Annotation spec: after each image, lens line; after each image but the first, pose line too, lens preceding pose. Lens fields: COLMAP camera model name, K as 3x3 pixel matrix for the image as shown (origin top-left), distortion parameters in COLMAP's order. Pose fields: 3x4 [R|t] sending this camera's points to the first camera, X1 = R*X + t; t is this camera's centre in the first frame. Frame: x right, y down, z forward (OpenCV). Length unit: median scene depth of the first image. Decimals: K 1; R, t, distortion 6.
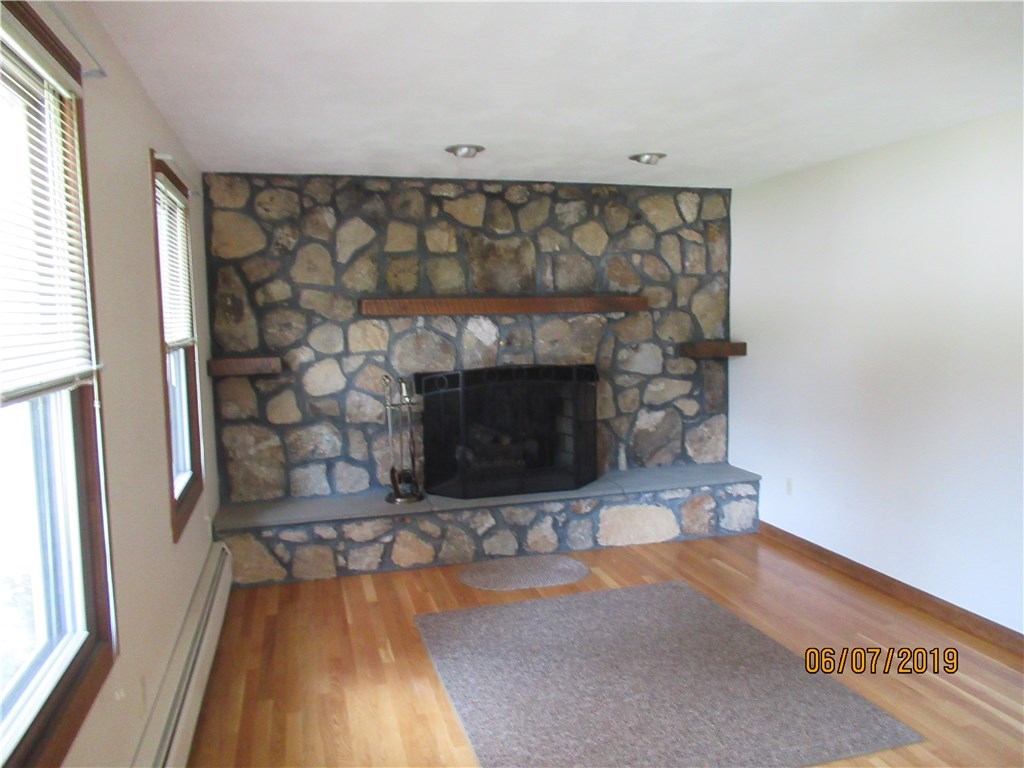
lens RADIAL K [[764.7, 0, 517.5], [0, 764.7, 383.0], [0, 0, 1]] dist [-0.002197, -0.010427]
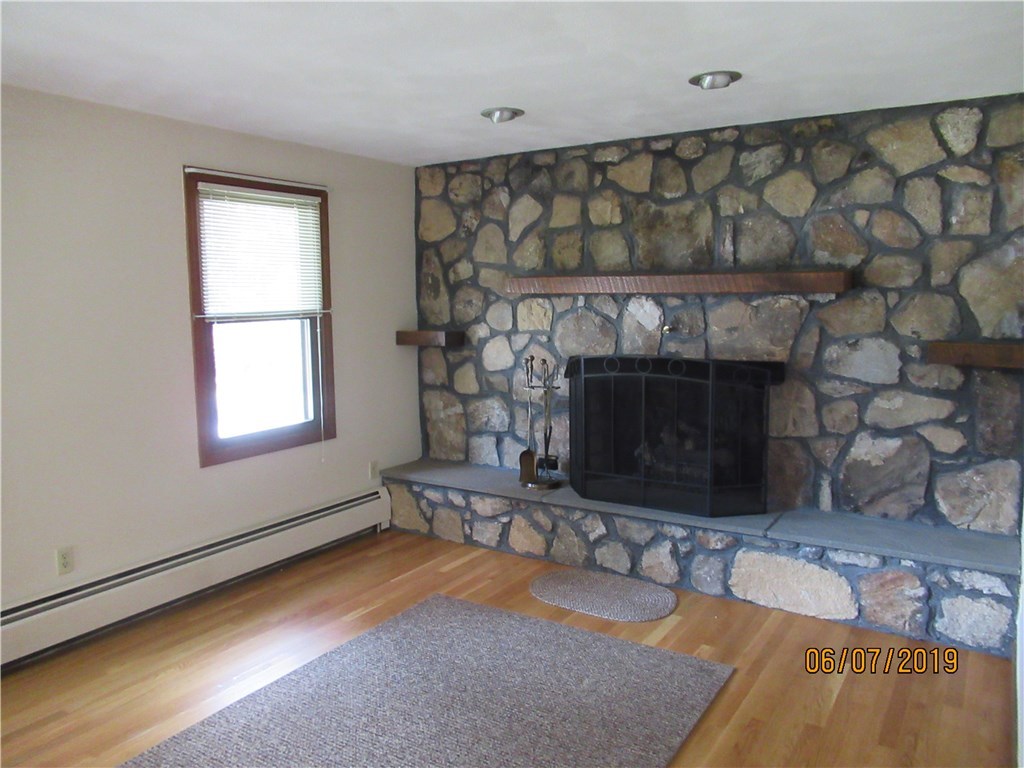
lens RADIAL K [[764.7, 0, 517.5], [0, 764.7, 383.0], [0, 0, 1]] dist [-0.002197, -0.010427]
pose [[0.658592, 0.097456, -0.746163, 0.514077], [-0.075902, 0.995124, 0.062979, -0.033121], [0.748662, 0.015158, 0.662778, 0.320331]]
